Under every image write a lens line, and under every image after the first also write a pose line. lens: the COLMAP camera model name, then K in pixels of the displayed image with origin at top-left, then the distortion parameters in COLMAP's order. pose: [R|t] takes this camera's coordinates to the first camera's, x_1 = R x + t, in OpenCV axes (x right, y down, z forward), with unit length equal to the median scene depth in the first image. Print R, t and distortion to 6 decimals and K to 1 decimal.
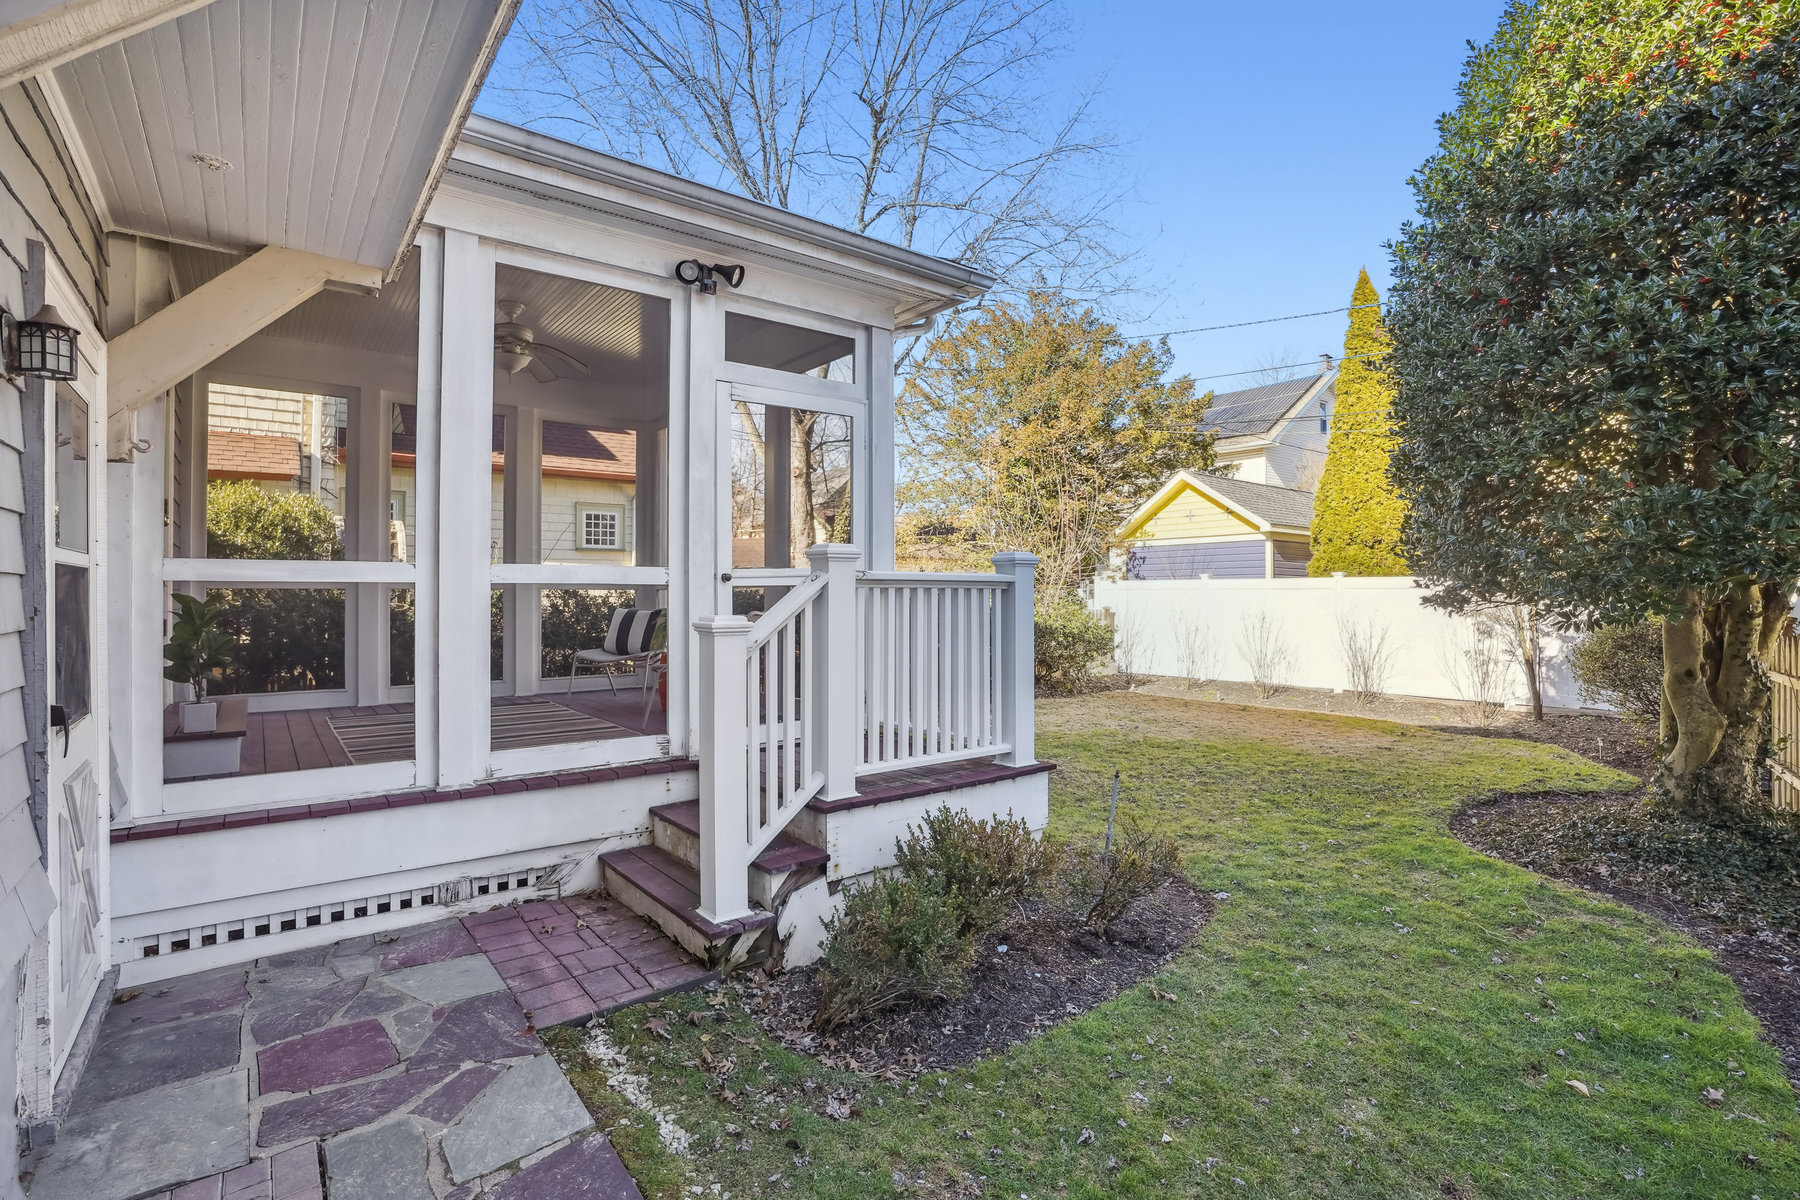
lens RADIAL K [[833.0, 0, 900.0], [0, 833.0, 600.0], [0, 0, 1]] dist [-0.038030, 0.000267]
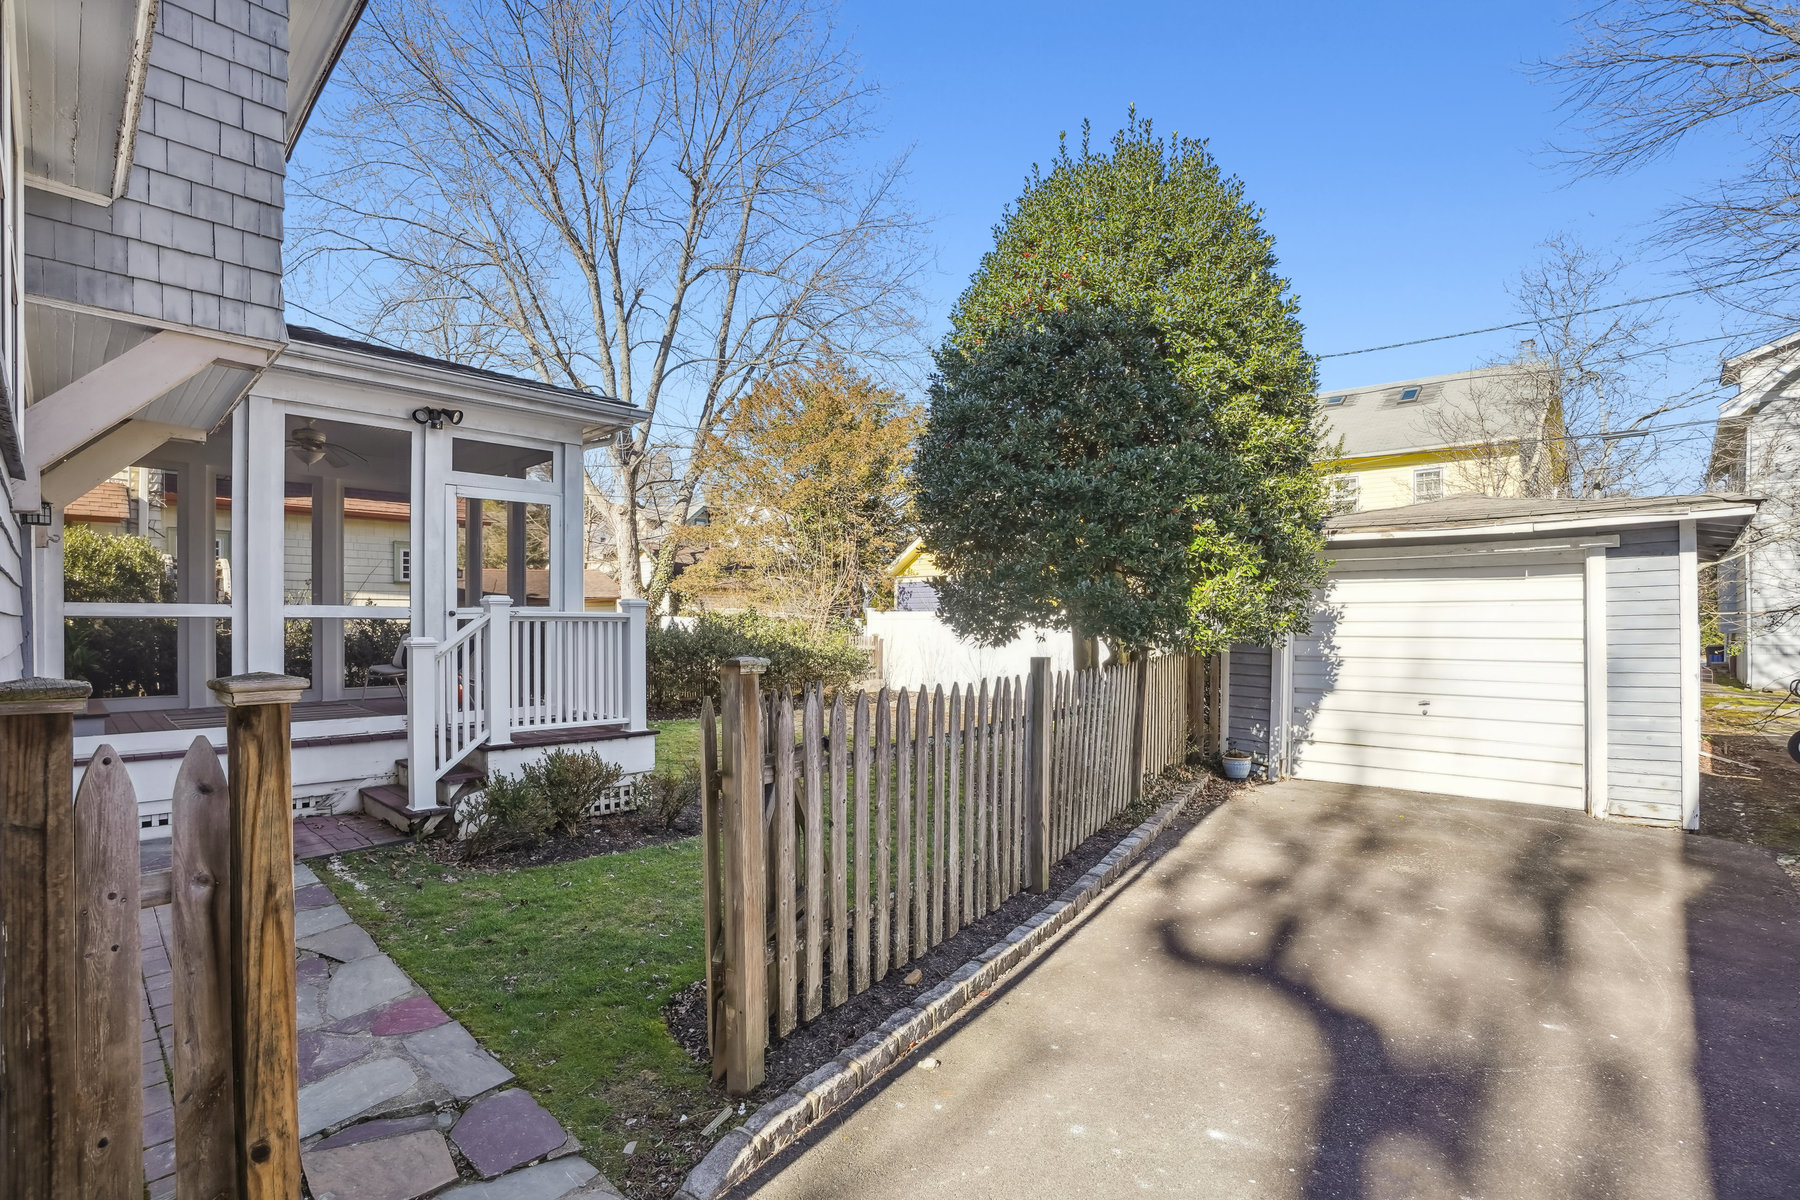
lens RADIAL K [[855.4, 0, 898.0], [0, 855.4, 641.6], [0, 0, 1]] dist [-0.051926, 0.024767]
pose [[0.991988, 0.002229, 0.126313, 0.367854], [-0.004300, 0.999861, 0.016123, -0.003372], [-0.126259, -0.016537, 0.991859, -0.582483]]
